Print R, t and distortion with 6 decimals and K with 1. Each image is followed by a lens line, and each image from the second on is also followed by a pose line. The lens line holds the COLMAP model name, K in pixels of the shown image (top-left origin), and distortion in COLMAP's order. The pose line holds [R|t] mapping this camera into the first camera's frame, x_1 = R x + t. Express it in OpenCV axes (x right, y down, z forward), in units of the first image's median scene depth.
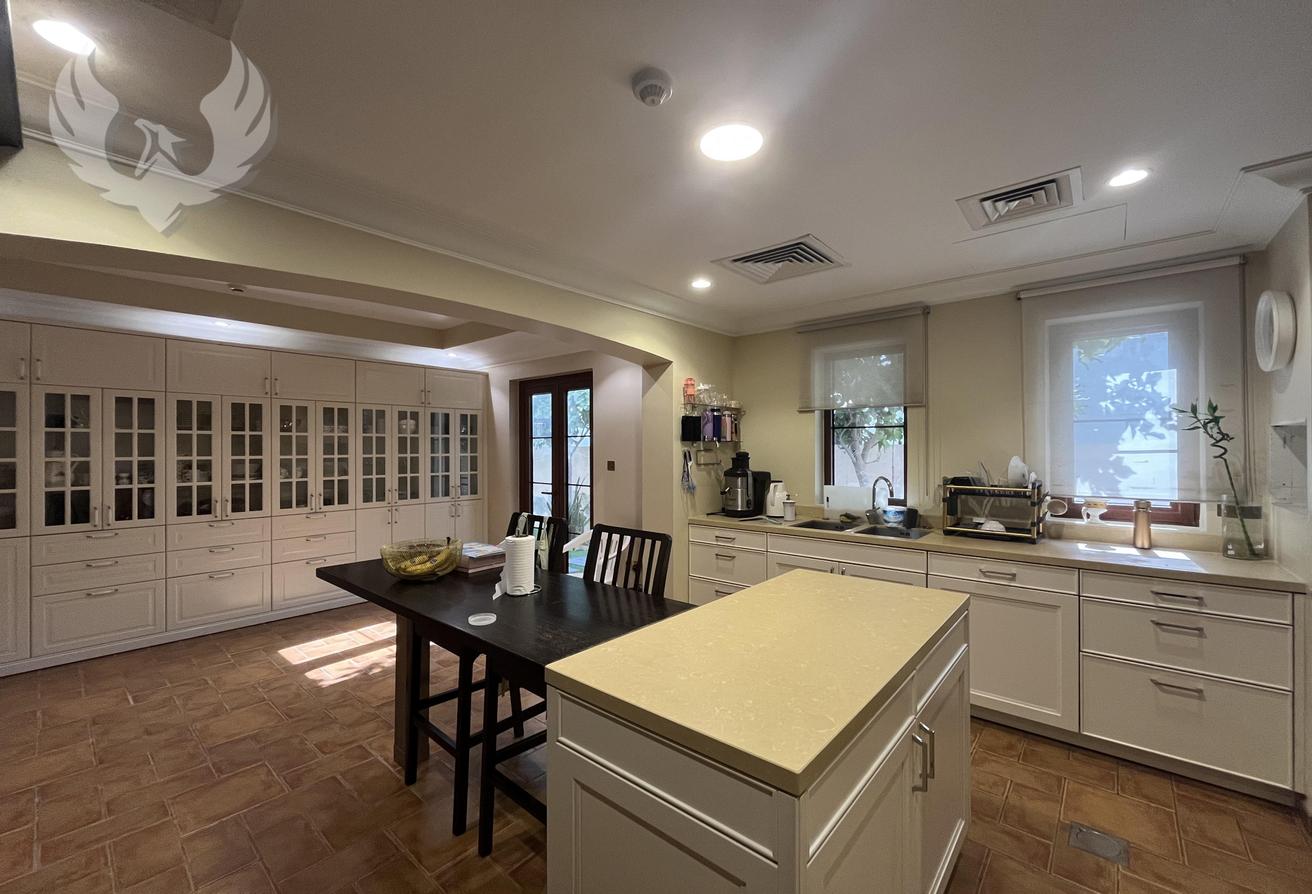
lens RADIAL K [[533.7, 0, 648.7], [0, 533.7, 447.0], [0, 0, 1]] dist [-0.004626, -0.000180]
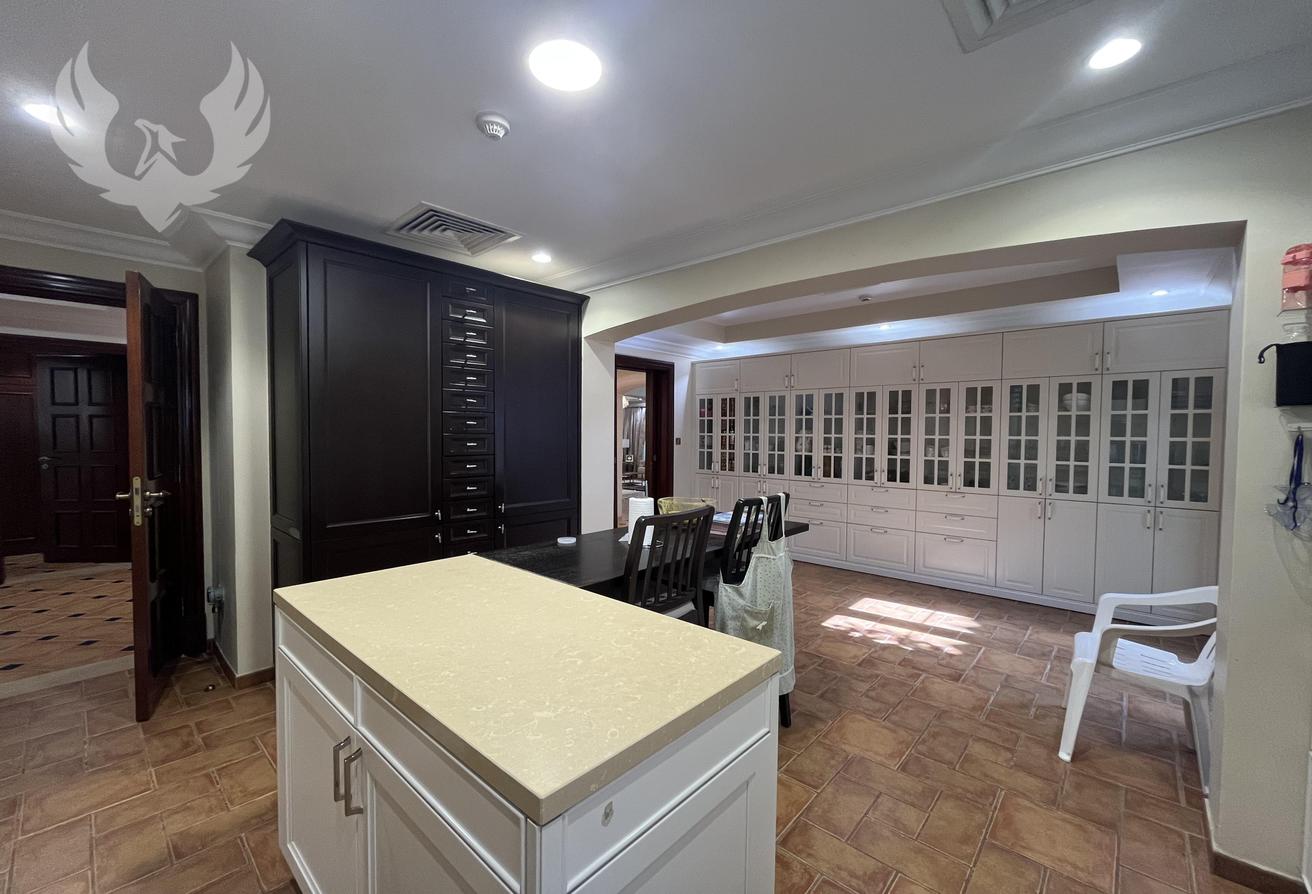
lens RADIAL K [[533.7, 0, 657.4], [0, 533.7, 450.9], [0, 0, 1]] dist [-0.004626, -0.000180]
pose [[-0.019313, 0.044983, -0.998801, 0.433724], [-0.001173, 0.998986, 0.045014, -0.001008], [0.999813, 0.002040, -0.019241, 0.481632]]
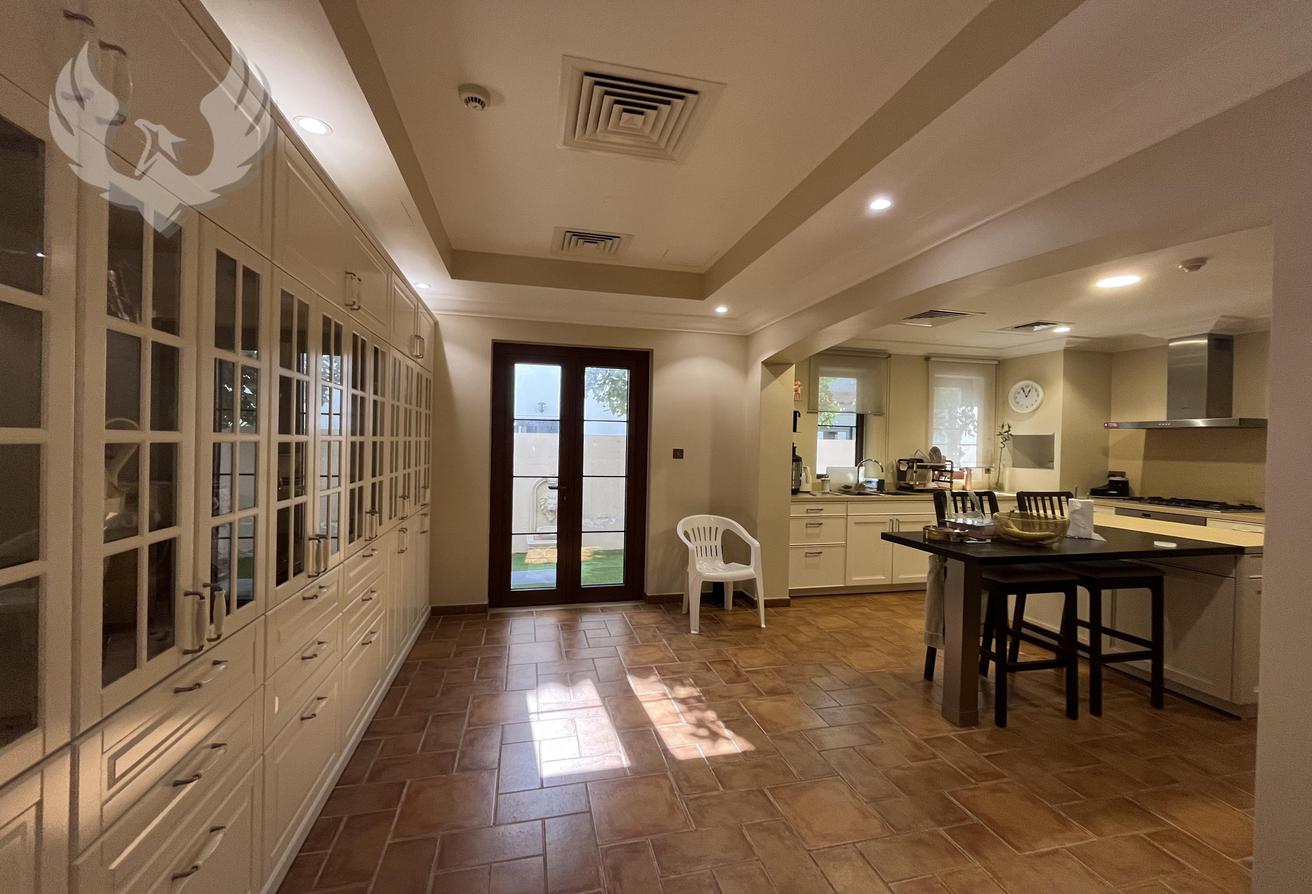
lens RADIAL K [[533.7, 0, 661.6], [0, 533.7, 440.8], [0, 0, 1]] dist [-0.004626, -0.000180]
pose [[0.580289, 0.014558, 0.814281, -0.958500], [-0.020119, 0.999791, -0.003537, 0.017118], [-0.814162, -0.014331, 0.580461, 0.493817]]
